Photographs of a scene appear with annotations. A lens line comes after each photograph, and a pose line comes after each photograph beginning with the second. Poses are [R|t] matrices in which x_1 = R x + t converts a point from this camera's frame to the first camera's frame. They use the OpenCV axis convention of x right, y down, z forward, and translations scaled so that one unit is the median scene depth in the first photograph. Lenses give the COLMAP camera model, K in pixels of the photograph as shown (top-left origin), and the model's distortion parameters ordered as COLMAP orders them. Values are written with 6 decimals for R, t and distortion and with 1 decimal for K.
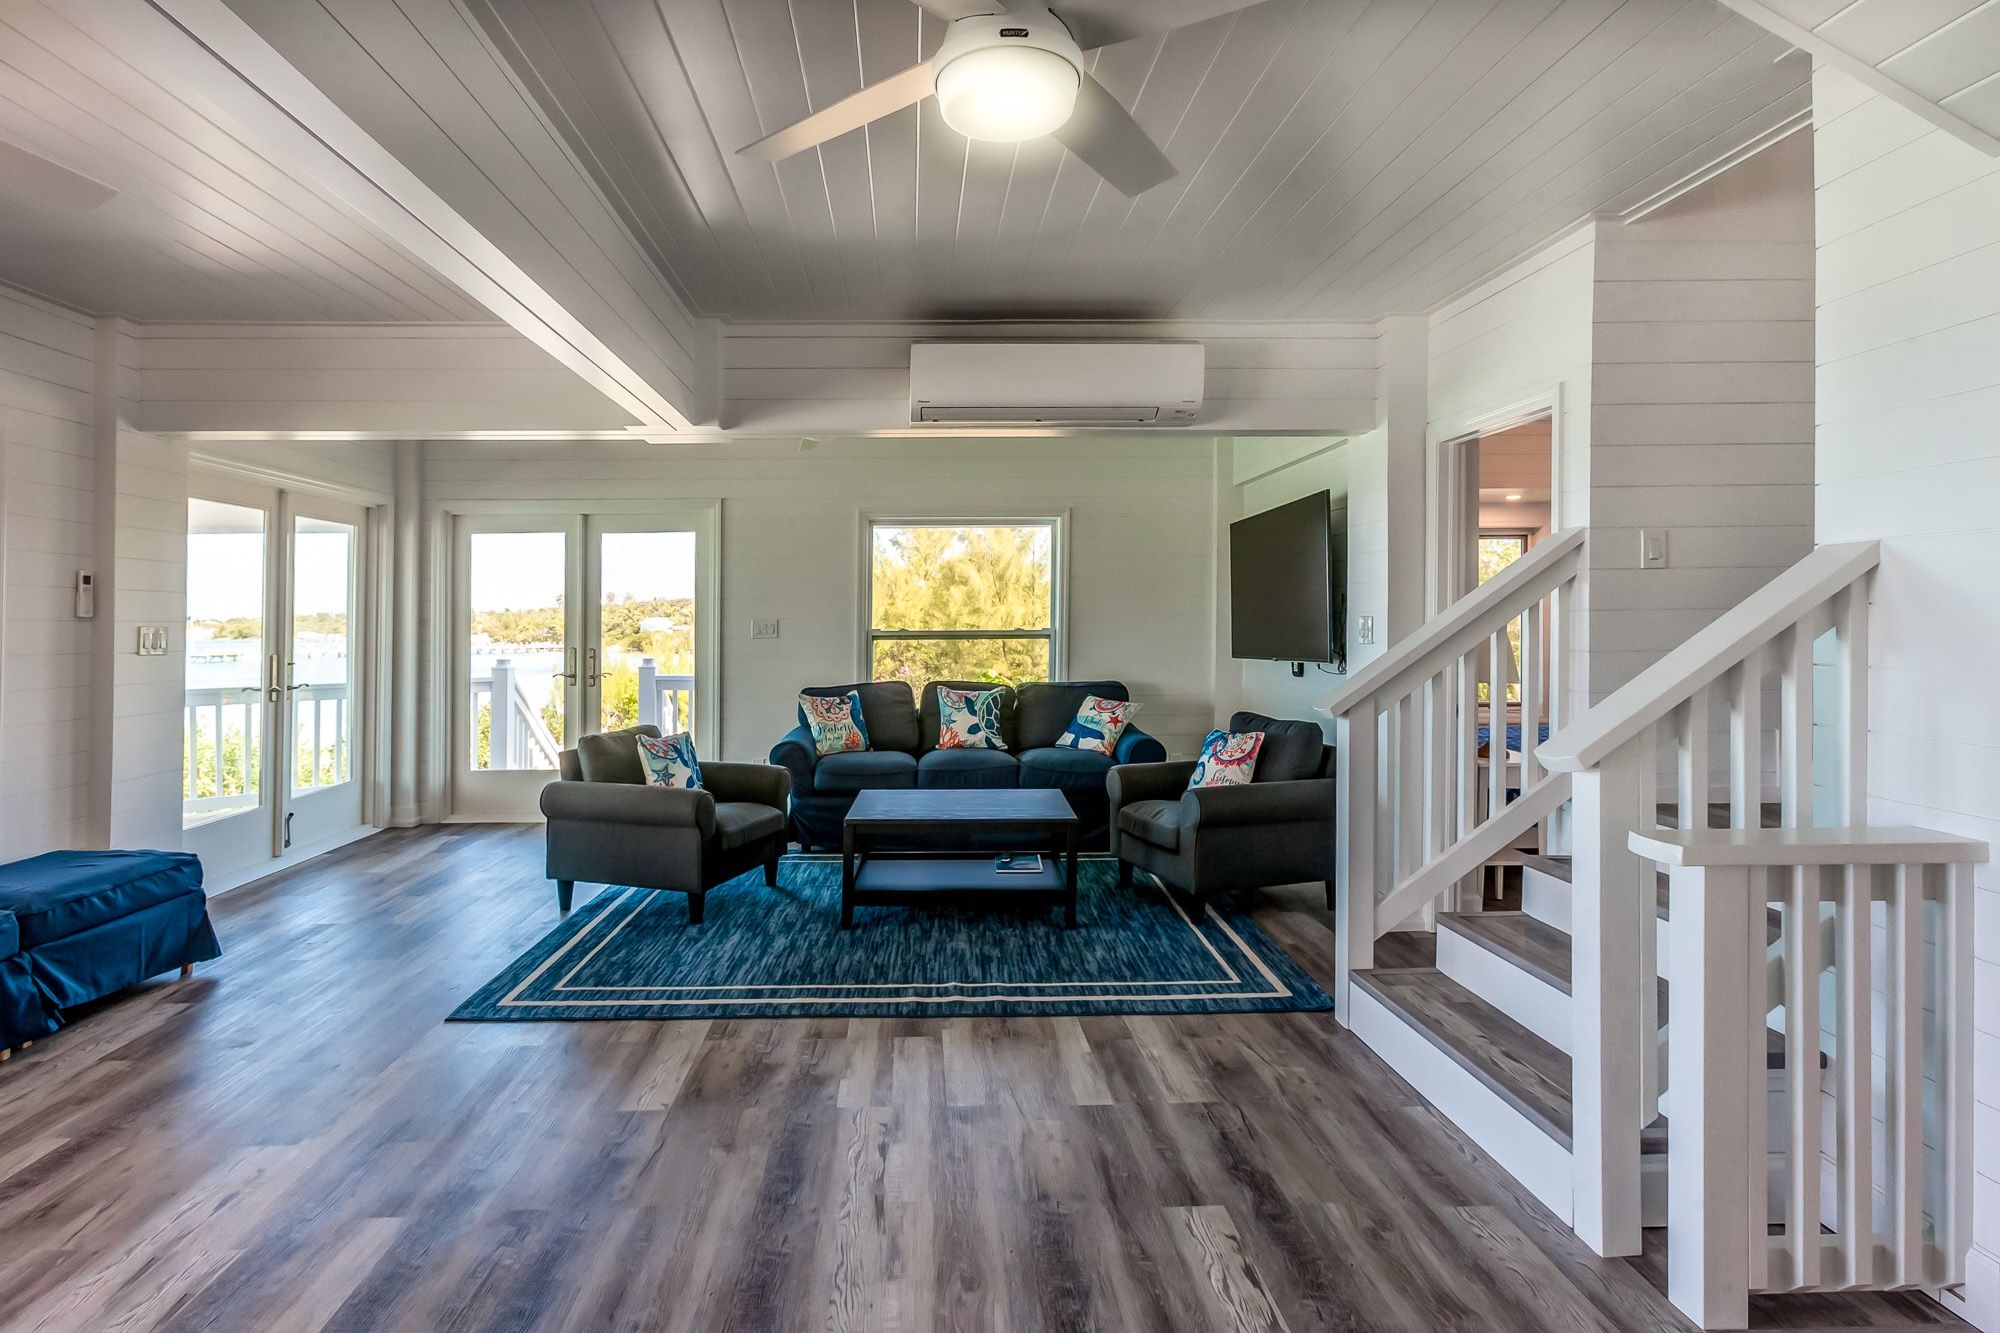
lens RADIAL K [[973.5, 0, 950.4], [0, 973.5, 645.6], [0, 0, 1]] dist [-0.005804, 0.004511]
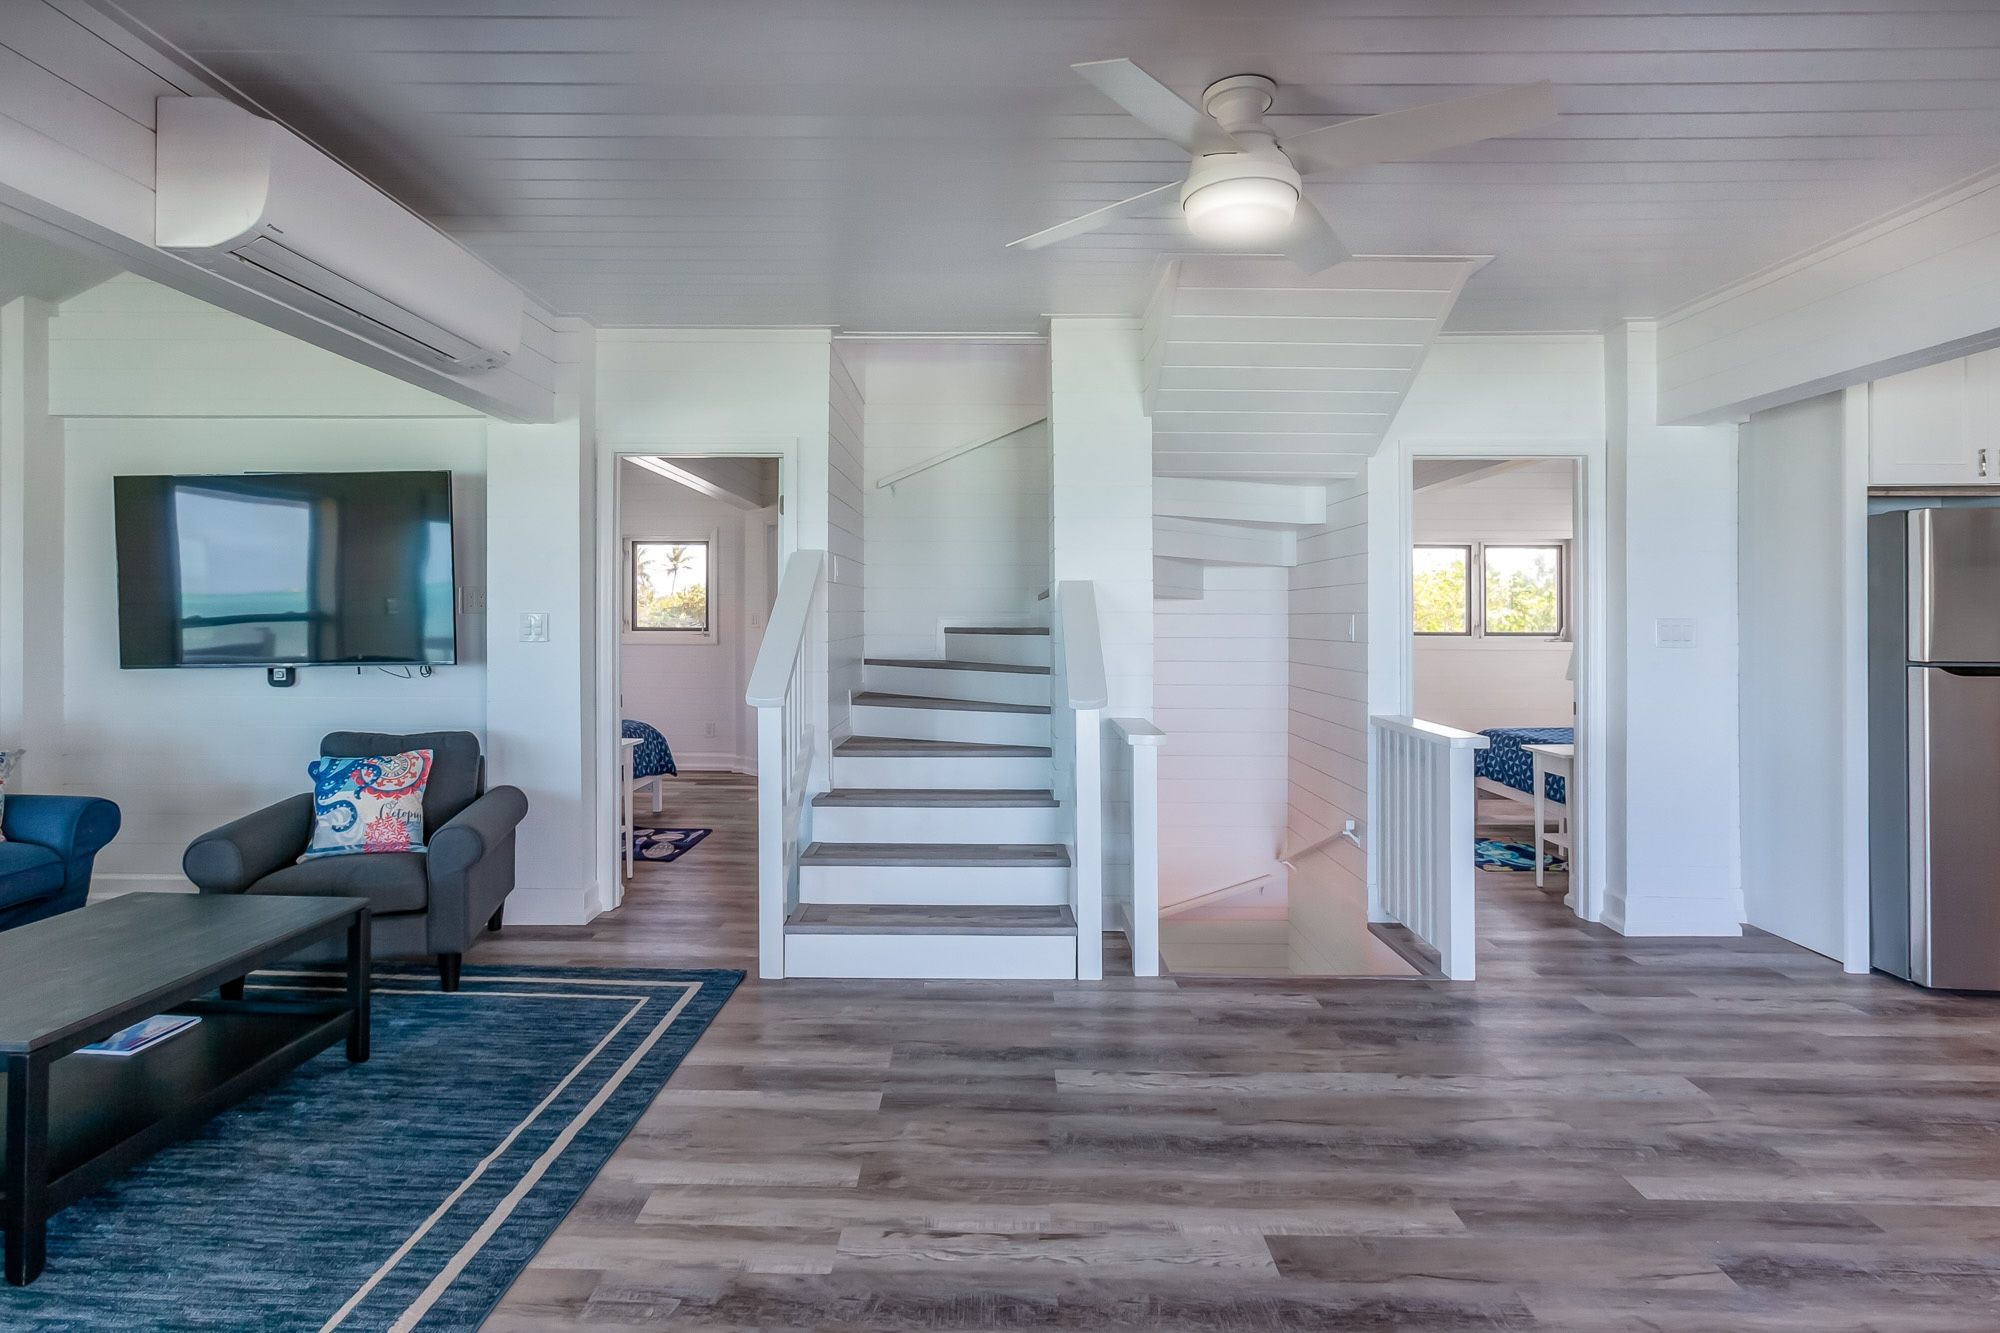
lens RADIAL K [[973.5, 0, 967.6], [0, 973.5, 638.9], [0, 0, 1]] dist [-0.005804, 0.004511]
pose [[0.085256, -0.017267, 0.996209, -0.902967], [0.023224, 0.999613, 0.015338, -0.013696], [-0.996088, 0.021828, 0.085624, 0.895625]]
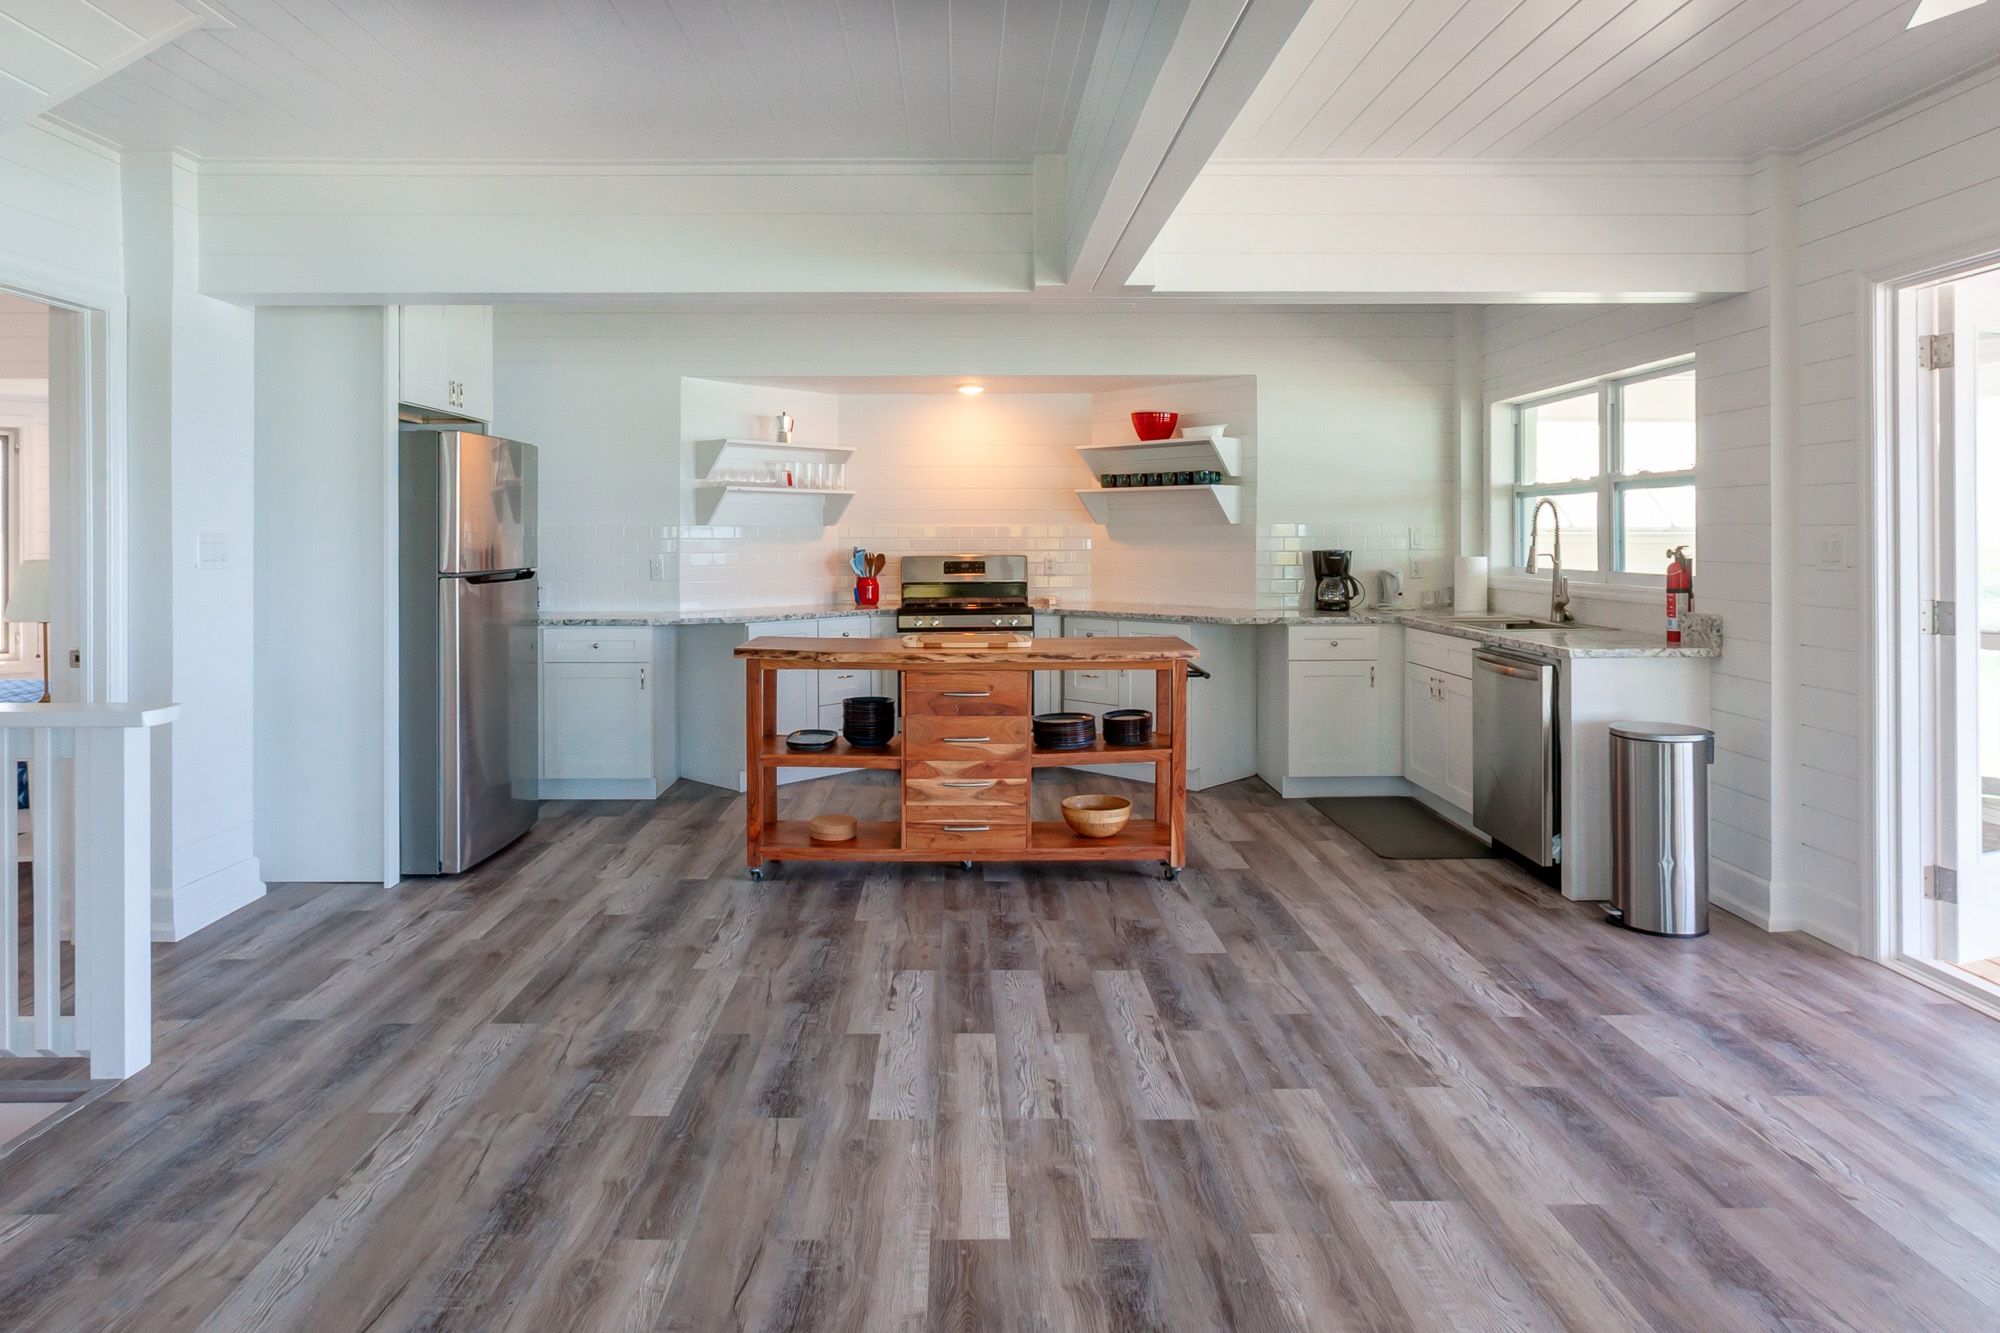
lens RADIAL K [[1177.9, 0, 948.9], [0, 1177.9, 531.7], [0, 0, 1]] dist [-0.003010, 0.004640]
pose [[-0.998339, 0.004427, 0.057447, -0.290703], [0.005692, 0.999744, 0.021875, -0.026216], [-0.057335, 0.022166, -0.998109, 1.405399]]
